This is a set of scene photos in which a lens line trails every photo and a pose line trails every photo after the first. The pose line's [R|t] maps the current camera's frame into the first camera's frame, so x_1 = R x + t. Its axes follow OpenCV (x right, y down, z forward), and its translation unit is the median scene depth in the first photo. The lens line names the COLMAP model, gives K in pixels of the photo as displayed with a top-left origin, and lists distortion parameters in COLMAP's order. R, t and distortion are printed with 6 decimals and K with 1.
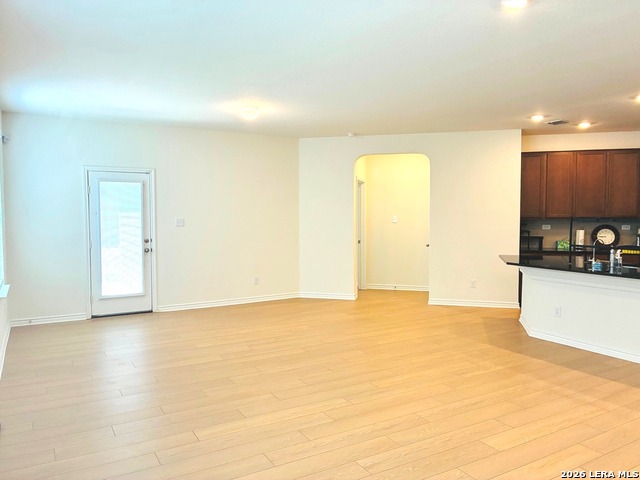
lens RADIAL K [[484.9, 0, 320.0], [0, 484.9, 240.0], [0, 0, 1]] dist [0.006788, -0.006501]
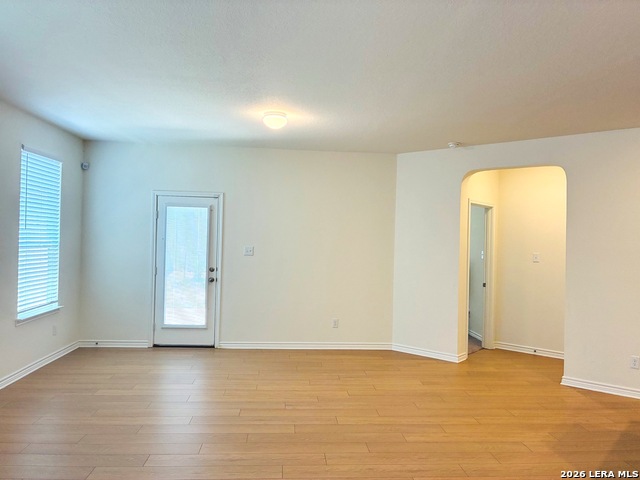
lens RADIAL K [[484.9, 0, 320.0], [0, 484.9, 240.0], [0, 0, 1]] dist [0.006788, -0.006501]
pose [[0.898017, 0.024029, -0.439304, 0.245761], [-0.052599, 0.997210, -0.052977, -0.017382], [0.436805, 0.070681, 0.896775, 0.261799]]
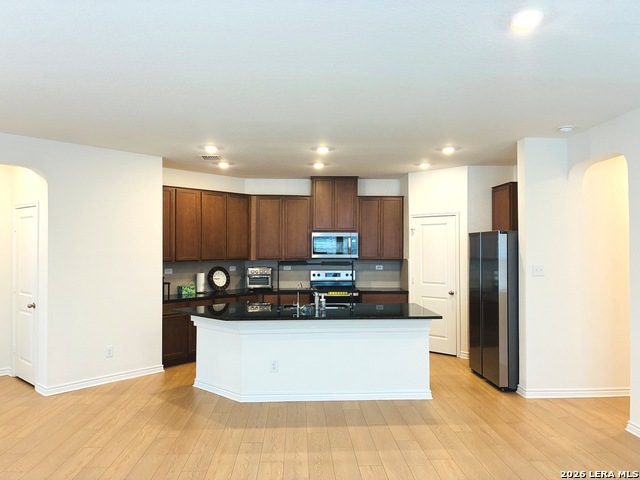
lens RADIAL K [[484.9, 0, 320.0], [0, 484.9, 240.0], [0, 0, 1]] dist [0.006788, -0.006501]
pose [[0.461760, 0.015479, 0.886870, -0.224056], [0.053113, 0.997571, -0.045065, -0.034058], [-0.885413, 0.067914, 0.459816, 0.404743]]
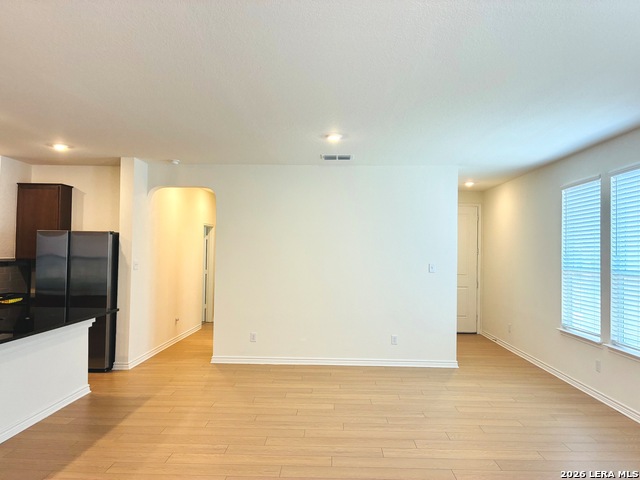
lens RADIAL K [[484.9, 0, 320.0], [0, 484.9, 240.0], [0, 0, 1]] dist [0.006788, -0.006501]
pose [[-0.851119, 0.003832, 0.524960, -0.198291], [0.020106, 0.999478, 0.025302, -0.068962], [-0.524588, 0.032090, -0.850751, 1.069471]]
